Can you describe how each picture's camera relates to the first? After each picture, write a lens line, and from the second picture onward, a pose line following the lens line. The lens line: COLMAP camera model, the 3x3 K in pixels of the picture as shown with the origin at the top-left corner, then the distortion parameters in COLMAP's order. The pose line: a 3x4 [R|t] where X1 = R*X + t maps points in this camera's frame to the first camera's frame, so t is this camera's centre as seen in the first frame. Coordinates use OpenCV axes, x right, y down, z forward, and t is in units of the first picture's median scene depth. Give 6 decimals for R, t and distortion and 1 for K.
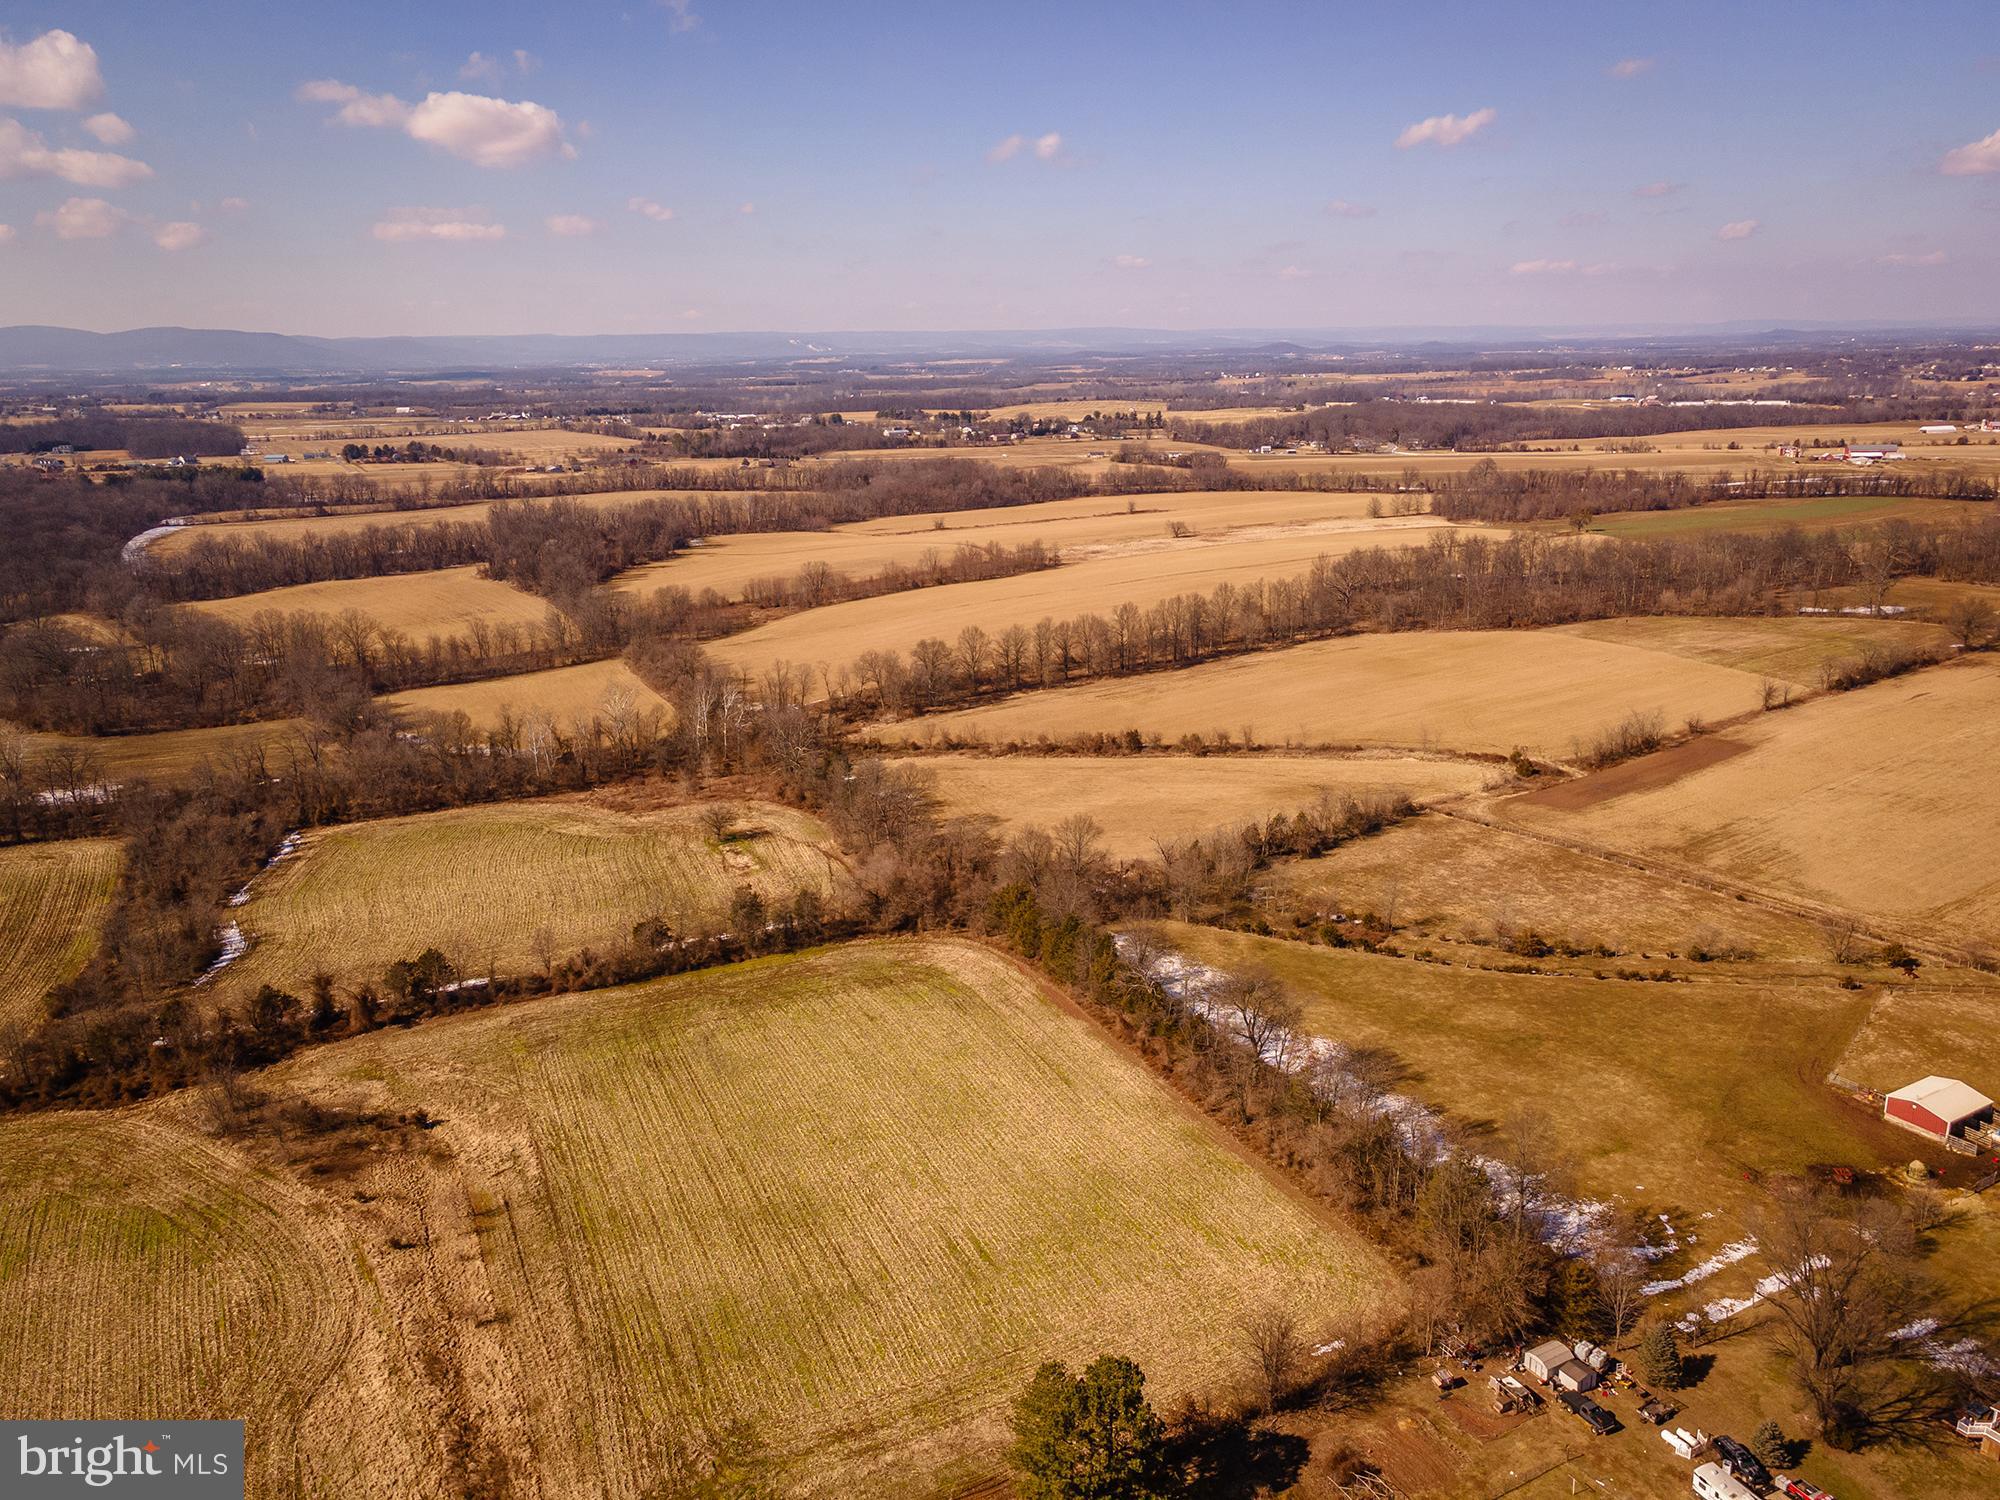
lens RADIAL K [[1462.8, 0, 1000.0], [0, 1462.8, 750.0], [0, 0, 1]] dist [0.047584, 0.007623]
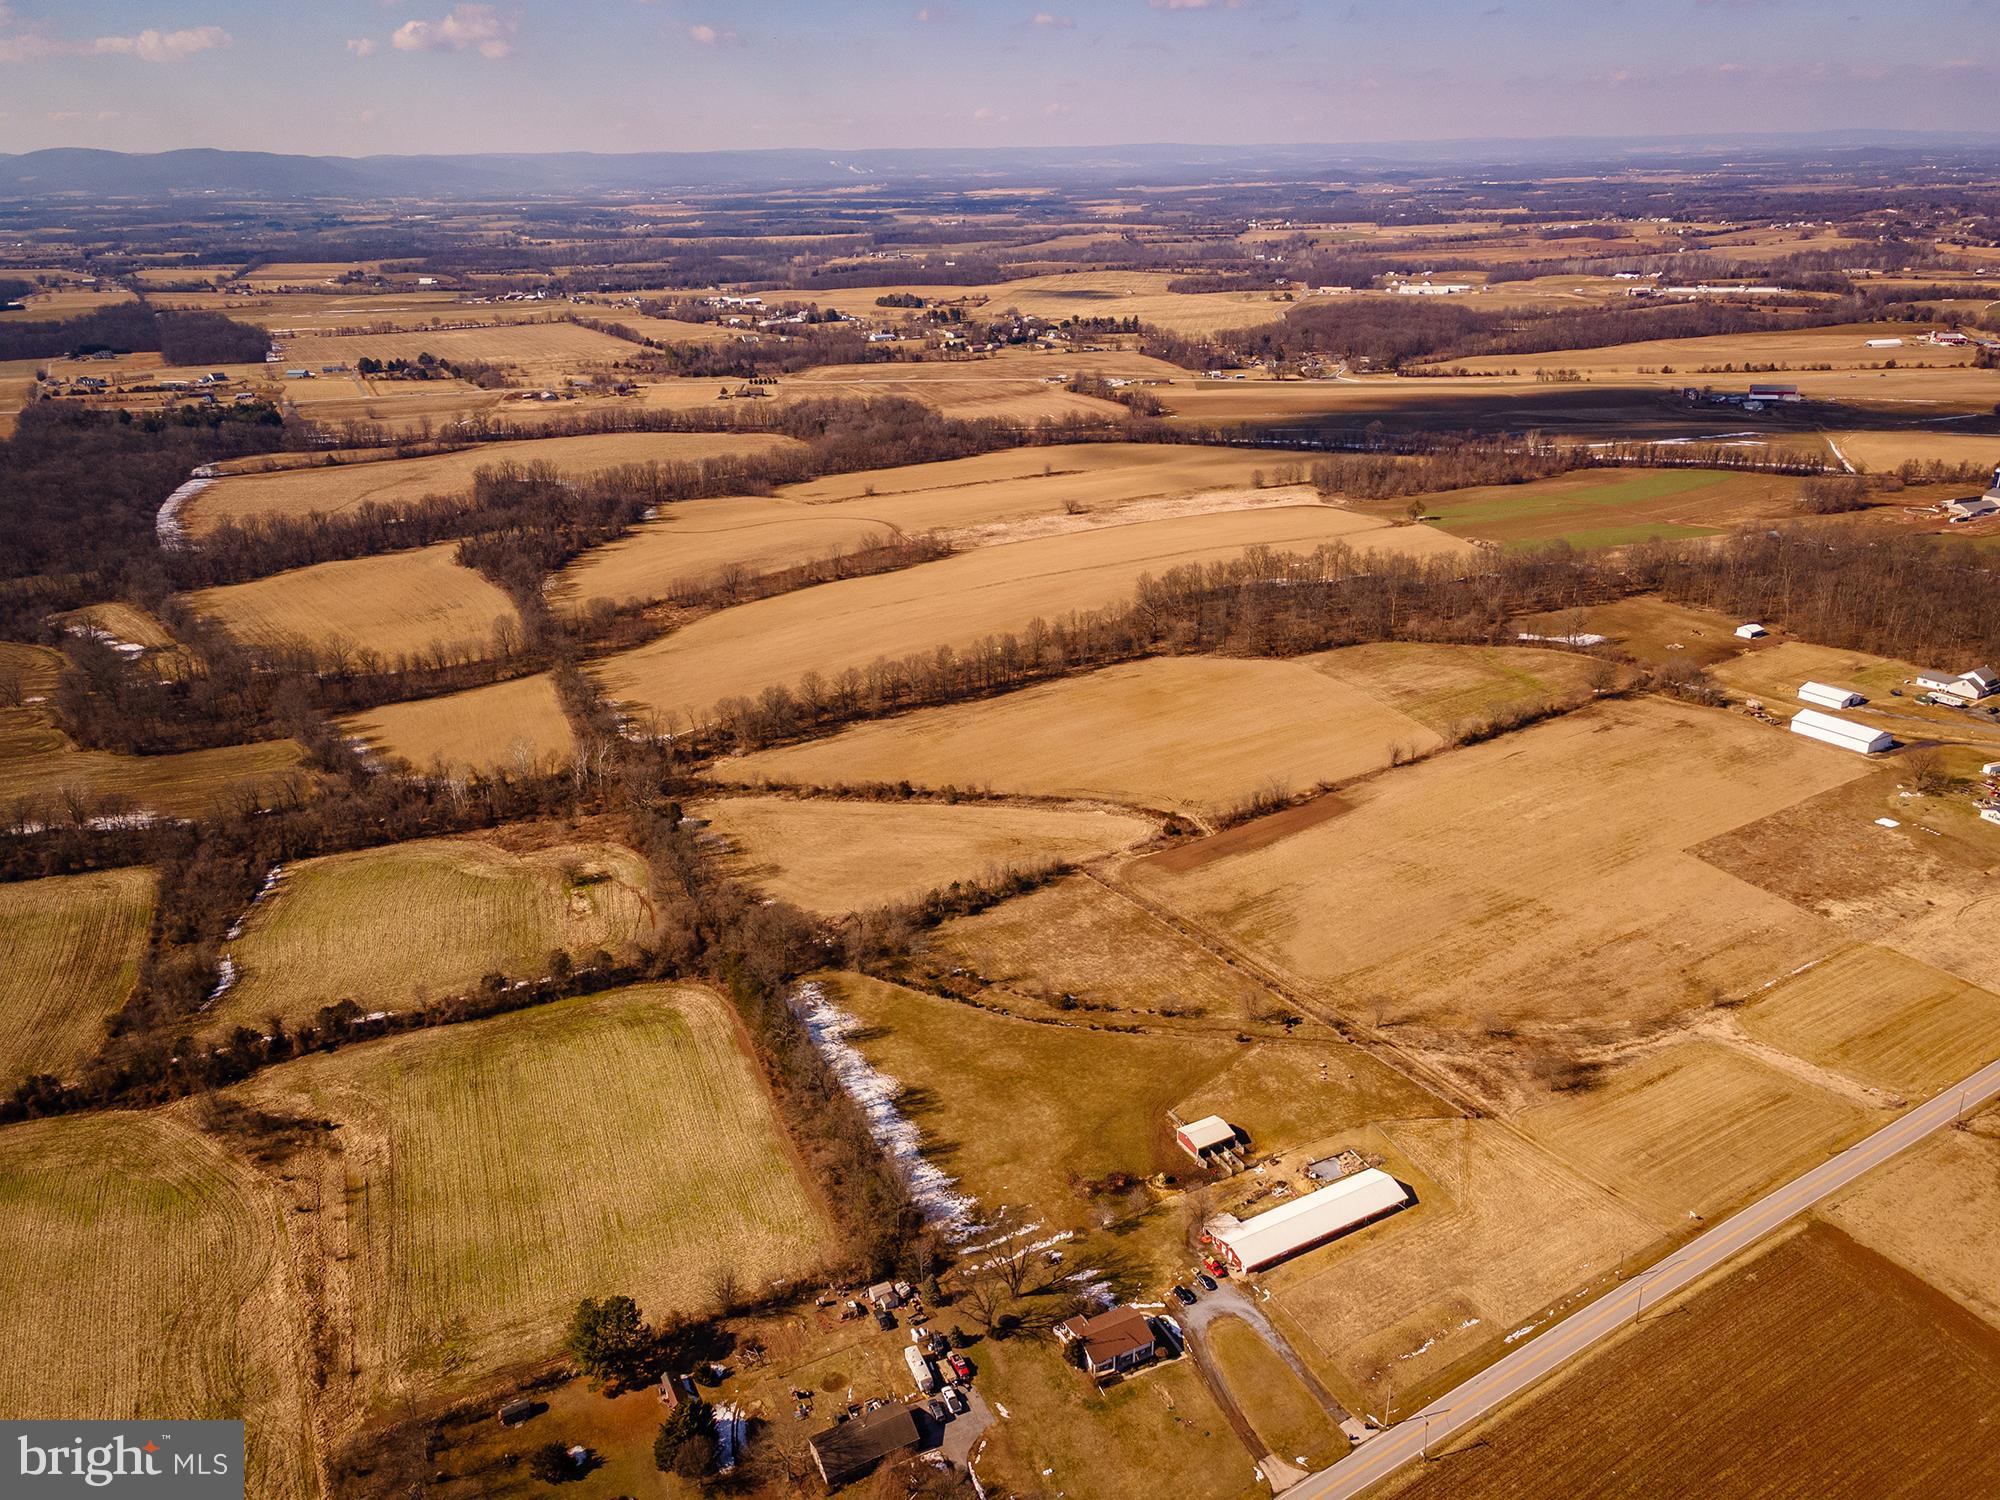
lens RADIAL K [[1462.8, 0, 1000.0], [0, 1462.8, 750.0], [0, 0, 1]] dist [0.047584, 0.007623]
pose [[0.999409, 0.013259, -0.031722, 0.305807], [-0.009551, 0.993400, 0.114306, -0.270620], [0.033029, -0.113935, 0.992939, -0.434043]]
